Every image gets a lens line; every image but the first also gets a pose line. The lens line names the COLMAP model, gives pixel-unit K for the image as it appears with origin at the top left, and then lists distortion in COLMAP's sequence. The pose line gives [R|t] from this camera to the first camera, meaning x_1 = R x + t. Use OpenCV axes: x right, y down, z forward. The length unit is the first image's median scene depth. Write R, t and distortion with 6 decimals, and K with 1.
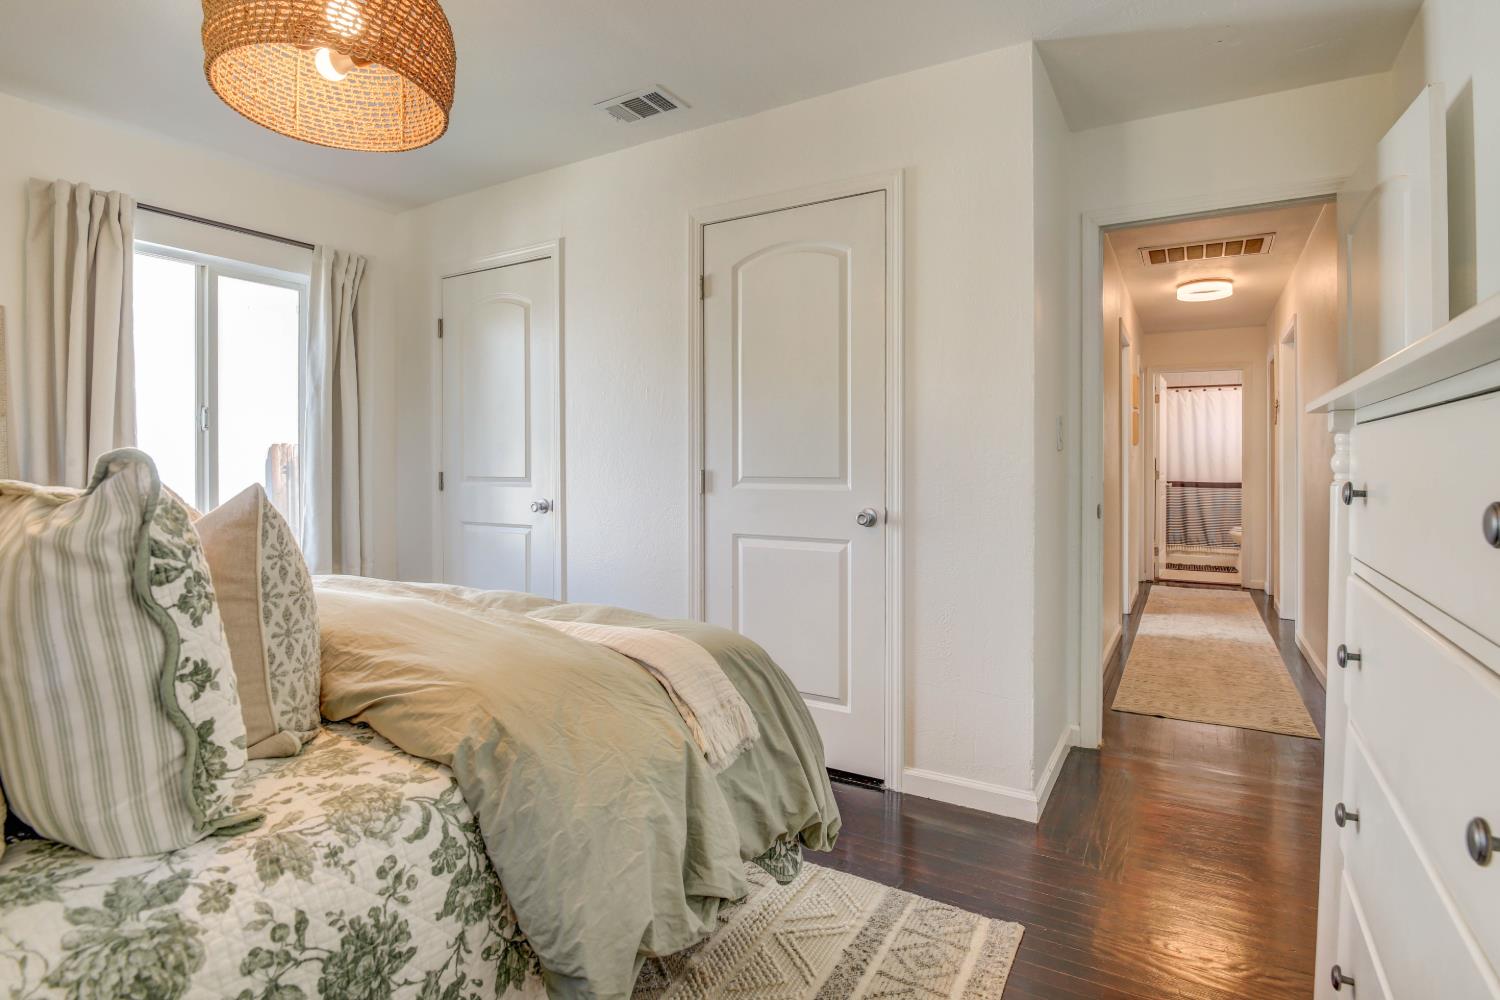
lens RADIAL K [[756.6, 0, 757.9], [0, 756.6, 476.9], [0, 0, 1]] dist [-0.025817, 0.000104]
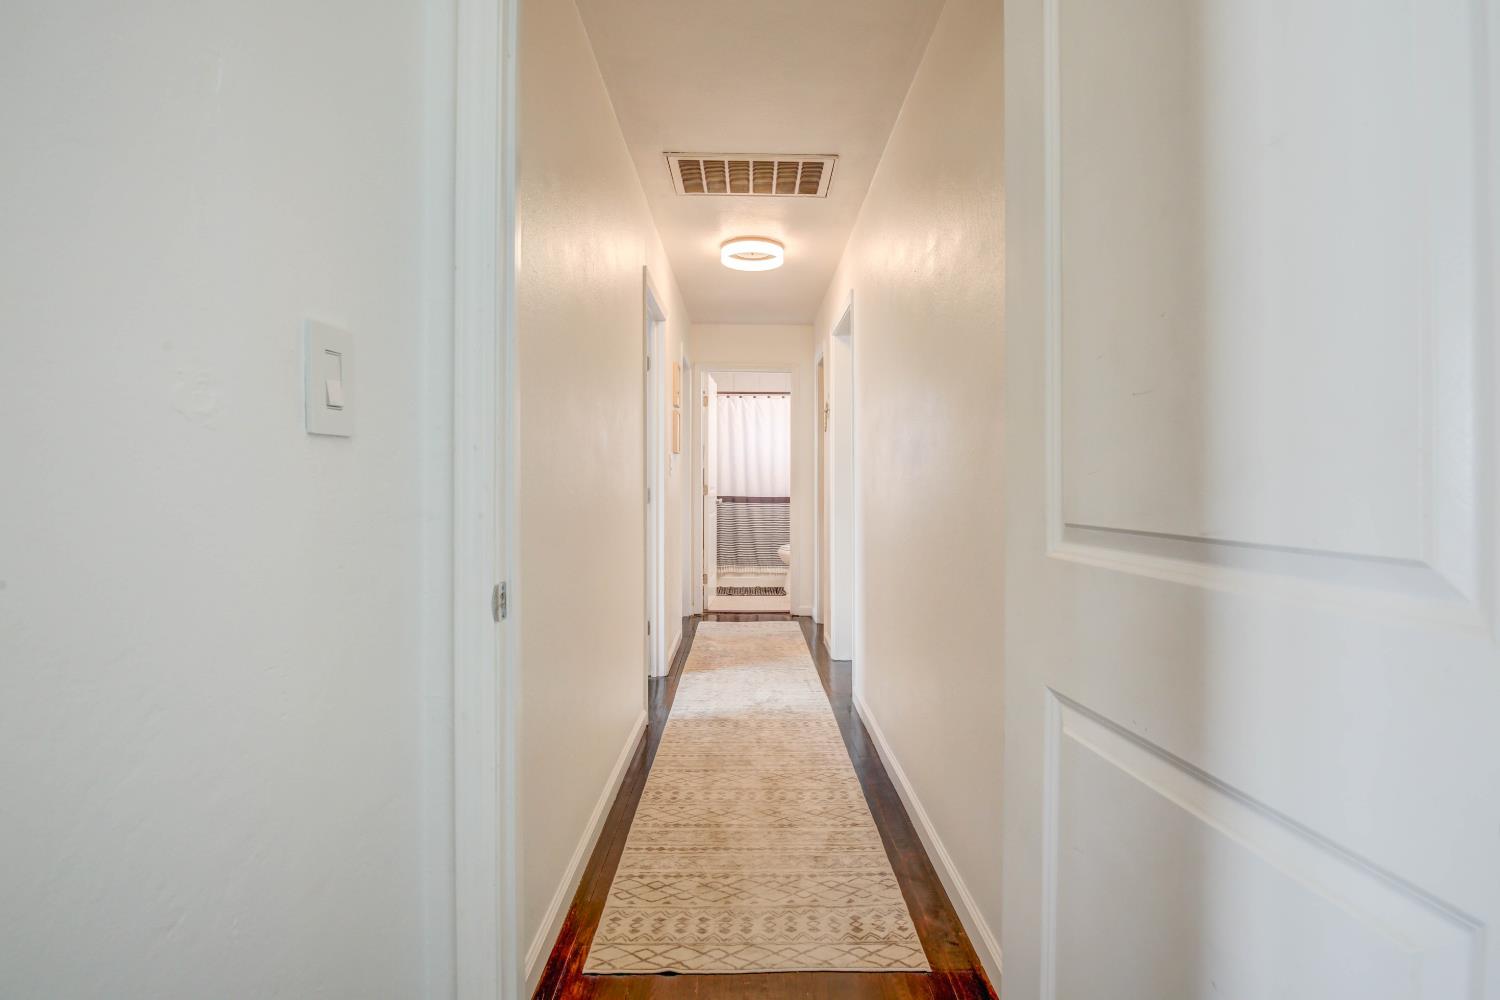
lens RADIAL K [[756.6, 0, 757.9], [0, 756.6, 476.9], [0, 0, 1]] dist [-0.025817, 0.000104]
pose [[0.858477, 0.006028, 0.512817, 0.164552], [0.001976, 0.999885, -0.015061, -0.004981], [-0.512849, 0.013943, 0.858366, 0.267673]]
